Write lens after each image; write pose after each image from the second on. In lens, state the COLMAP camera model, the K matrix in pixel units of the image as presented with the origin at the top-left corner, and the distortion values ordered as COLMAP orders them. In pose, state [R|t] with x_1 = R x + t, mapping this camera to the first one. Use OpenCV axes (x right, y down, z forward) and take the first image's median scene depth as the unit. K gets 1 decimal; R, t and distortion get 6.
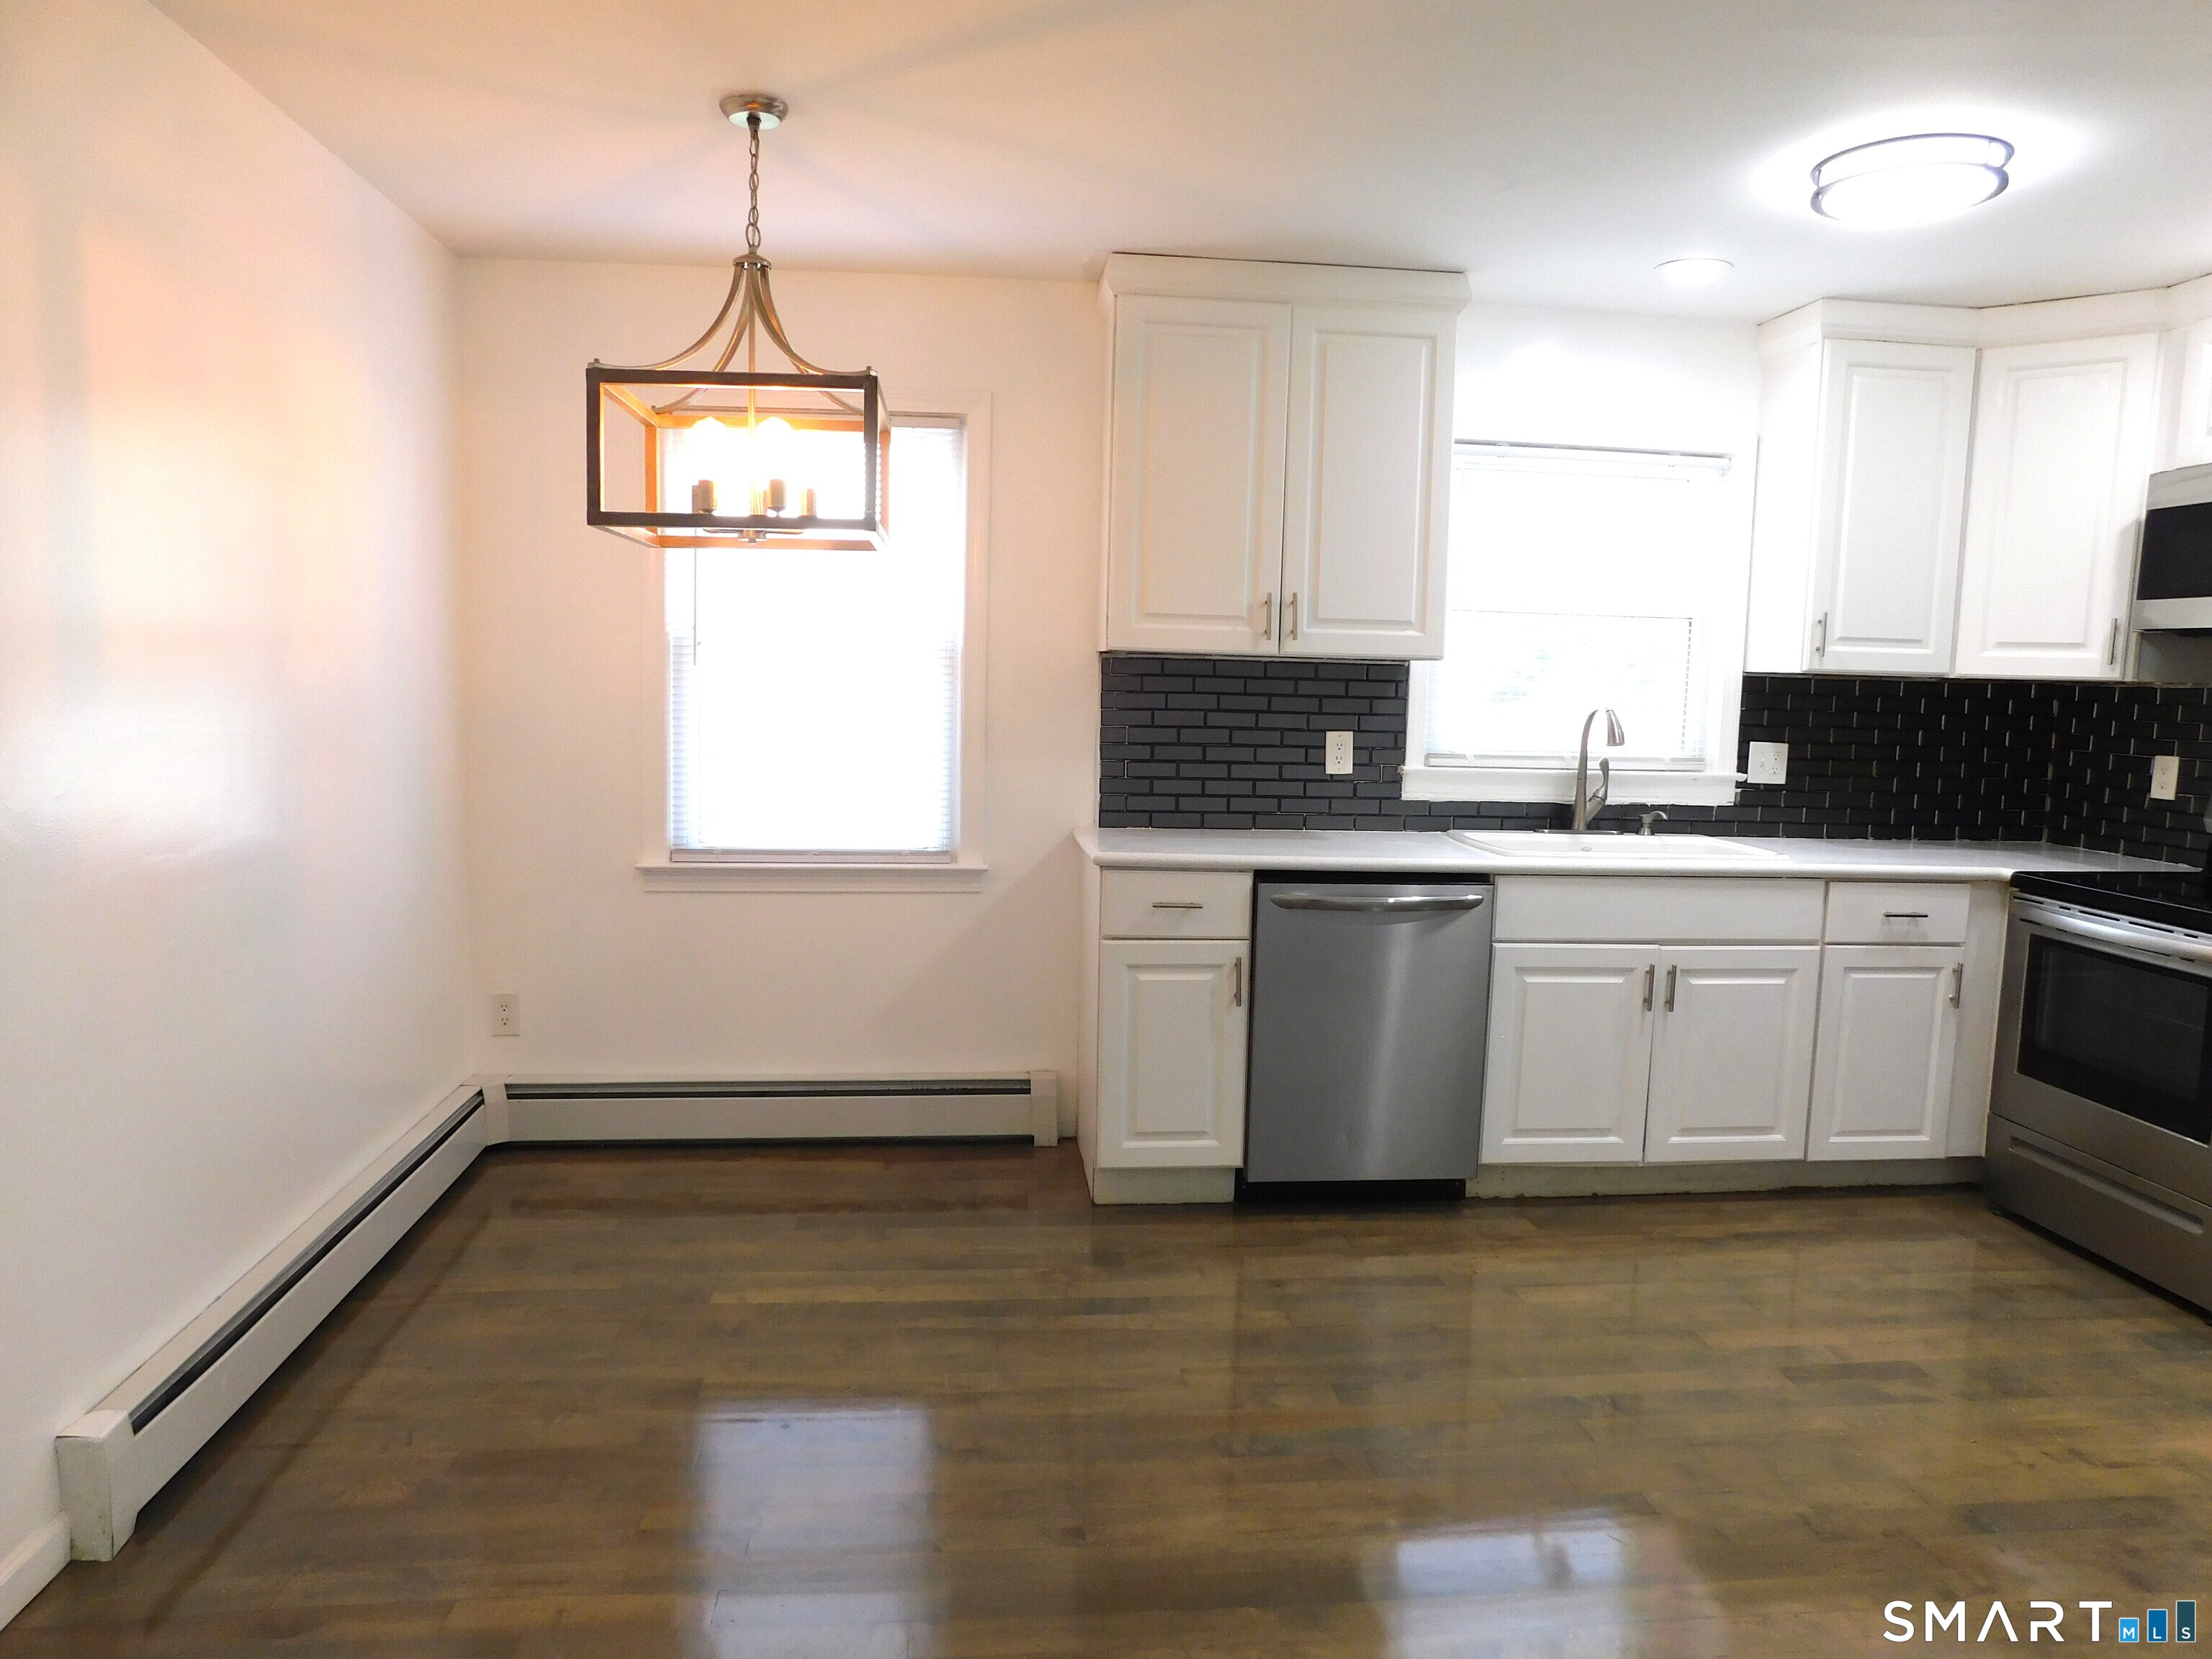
lens RADIAL K [[1475.4, 0, 1109.9], [0, 1475.4, 829.9], [0, 0, 1]] dist [-0.060937, 0.051140]
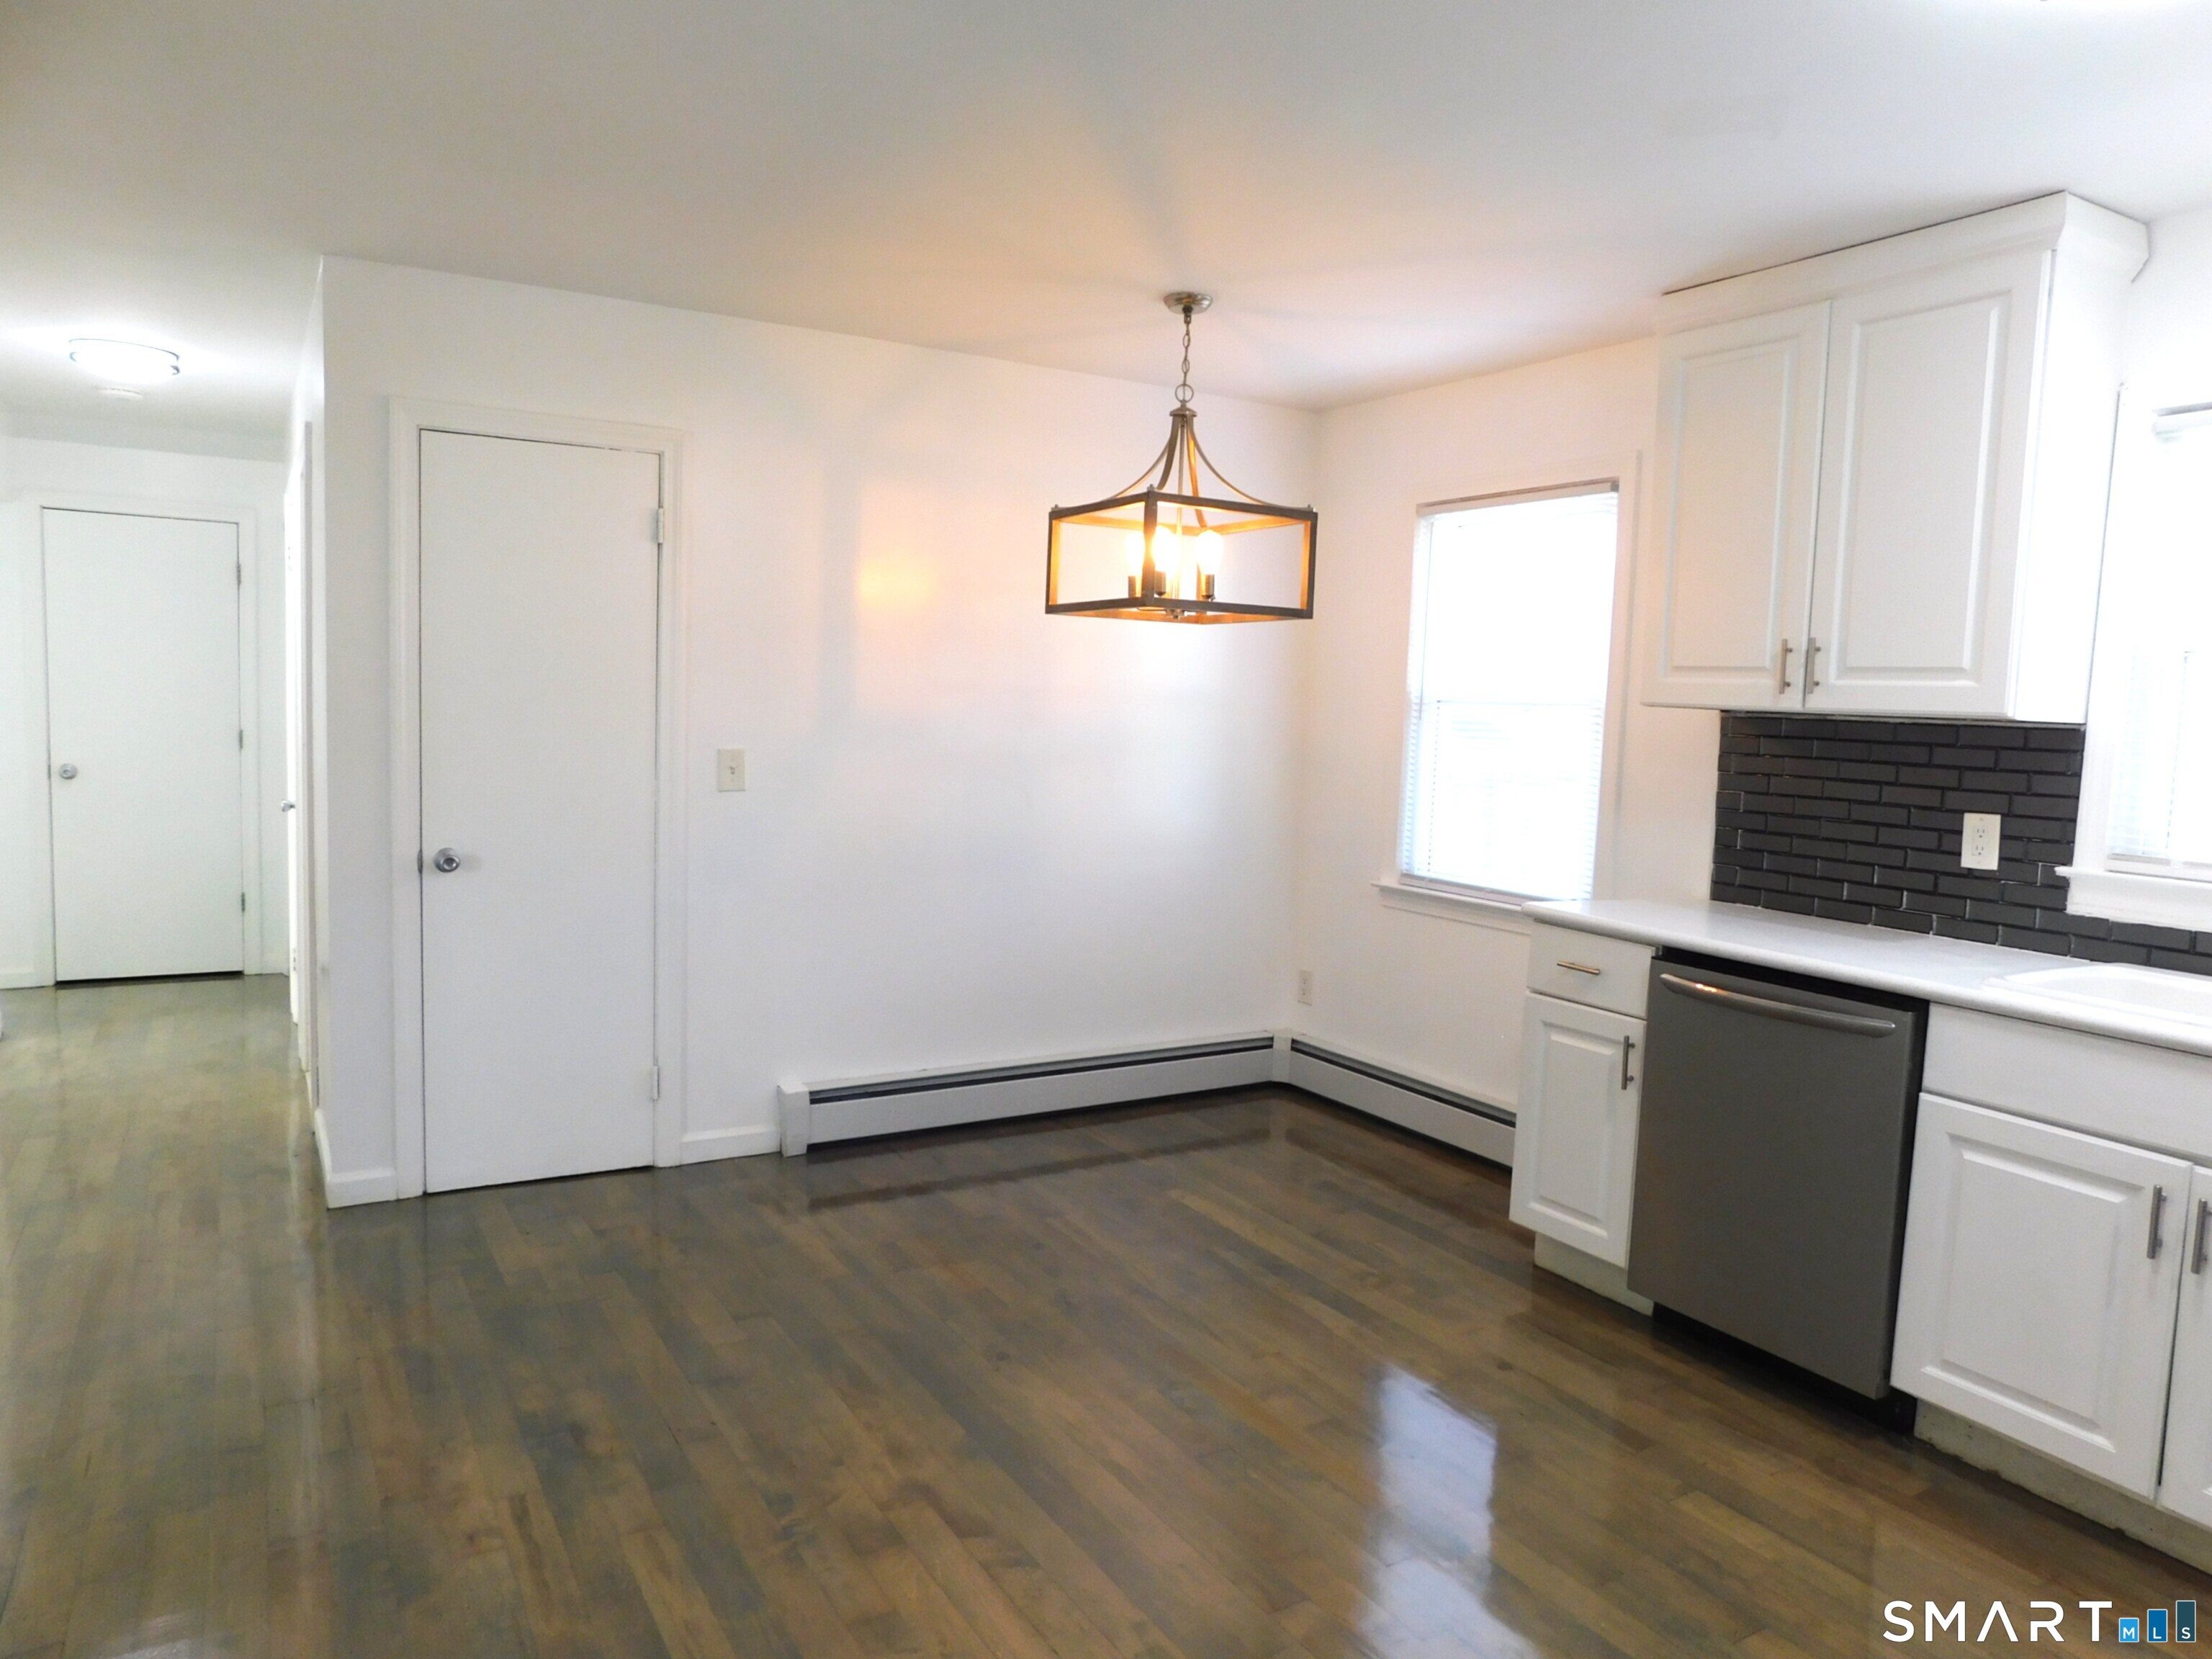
lens RADIAL K [[1475.4, 0, 1109.9], [0, 1475.4, 829.9], [0, 0, 1]] dist [-0.060937, 0.051140]
pose [[0.418492, 0.072937, -0.905287, 0.713213], [-0.127628, 0.991602, 0.020892, -0.017297], [0.899208, 0.106797, 0.424286, 0.288512]]
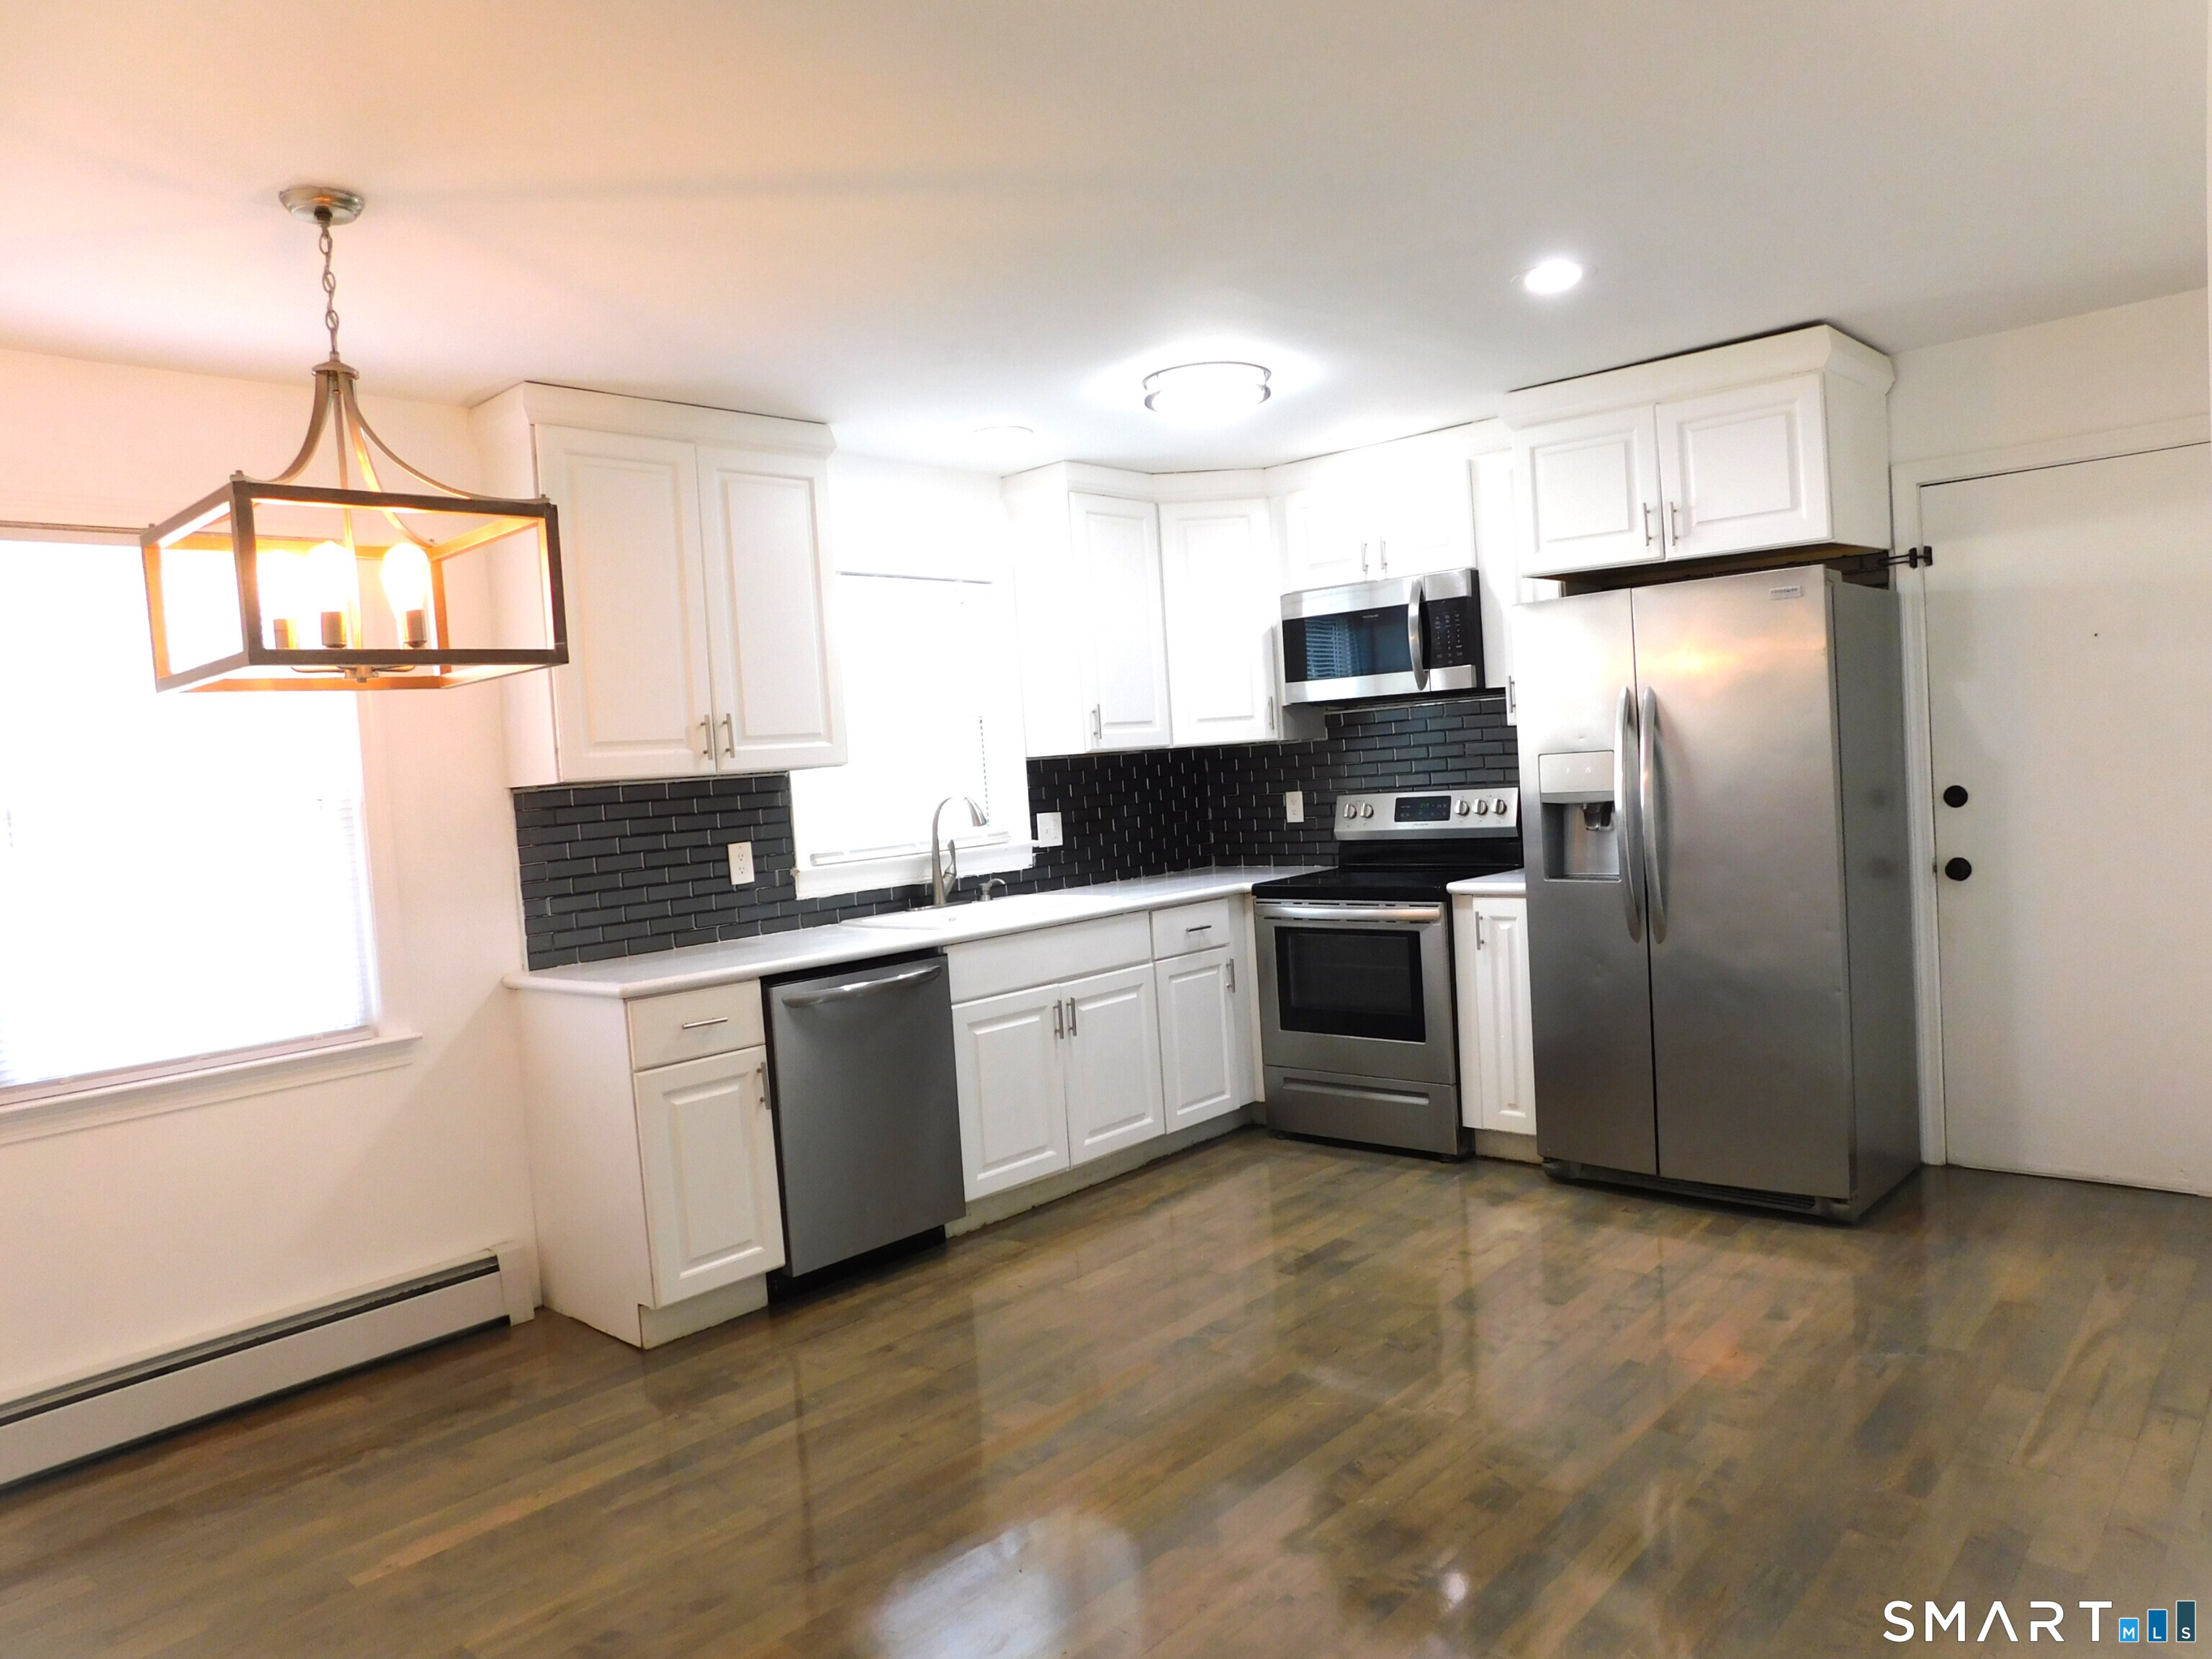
lens RADIAL K [[1475.4, 0, 1109.9], [0, 1475.4, 829.9], [0, 0, 1]] dist [-0.060937, 0.051140]
pose [[0.747757, -0.106316, 0.655405, -0.362002], [0.159342, 0.986985, -0.021691, -0.012244], [-0.644569, 0.120653, 0.754966, 0.040362]]
